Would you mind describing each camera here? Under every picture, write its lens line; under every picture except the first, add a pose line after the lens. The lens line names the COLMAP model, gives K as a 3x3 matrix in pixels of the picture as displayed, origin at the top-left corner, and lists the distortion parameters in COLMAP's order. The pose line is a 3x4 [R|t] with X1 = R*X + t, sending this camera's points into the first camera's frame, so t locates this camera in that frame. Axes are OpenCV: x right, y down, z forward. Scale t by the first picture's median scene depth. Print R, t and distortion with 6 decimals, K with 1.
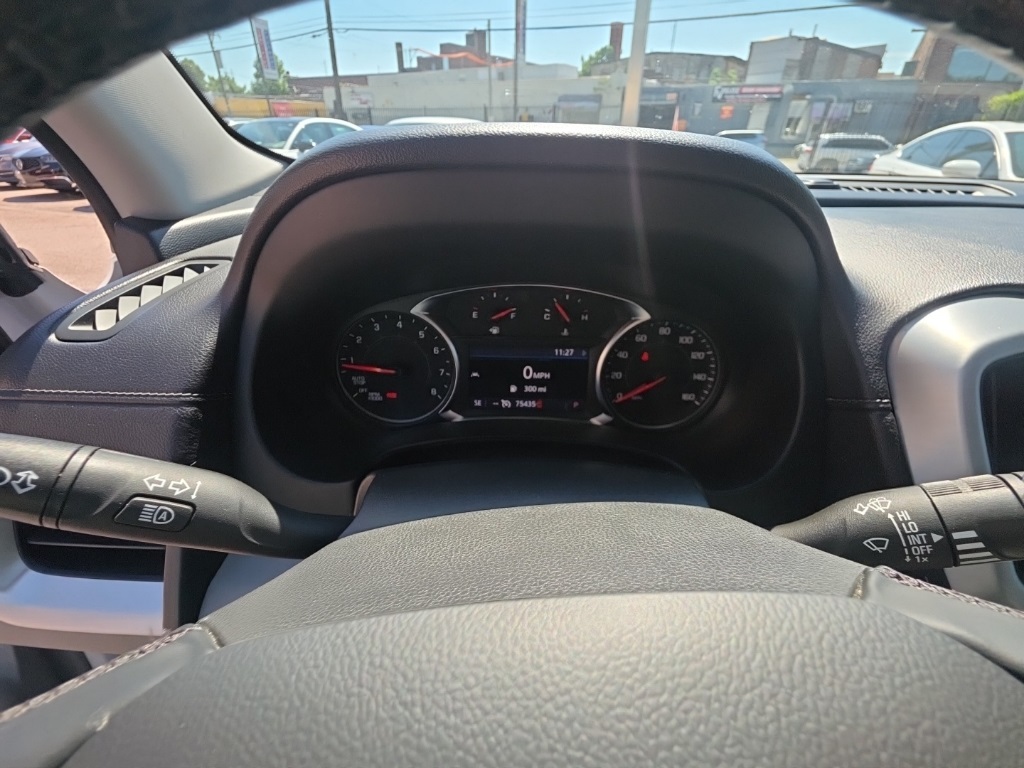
lens RADIAL K [[431.4, 0, 509.9], [0, 431.4, 386.3], [0, 0, 1]] dist [0.013432, -0.009013]
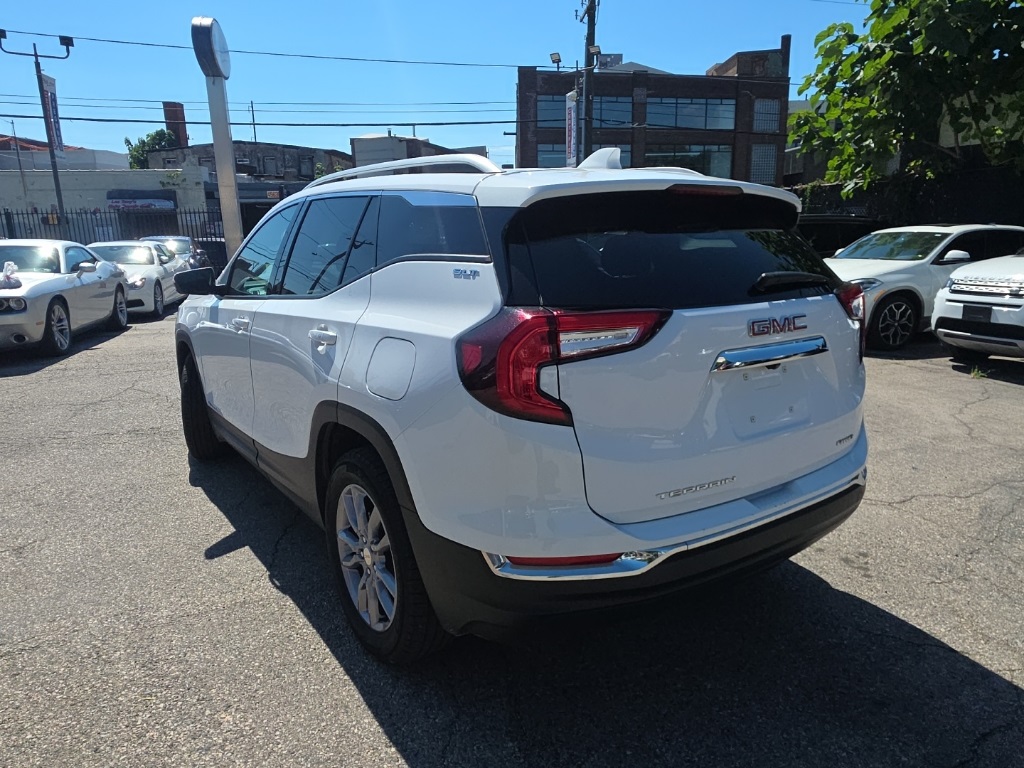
lens RADIAL K [[707.3, 0, 525.2], [0, 707.3, 381.4], [0, 0, 1]] dist [0.022610, -0.016667]
pose [[0.804368, -0.147755, 0.575466, -0.050640], [0.320138, 0.923734, -0.210304, 0.062539], [-0.500504, 0.353390, 0.790324, -0.126249]]
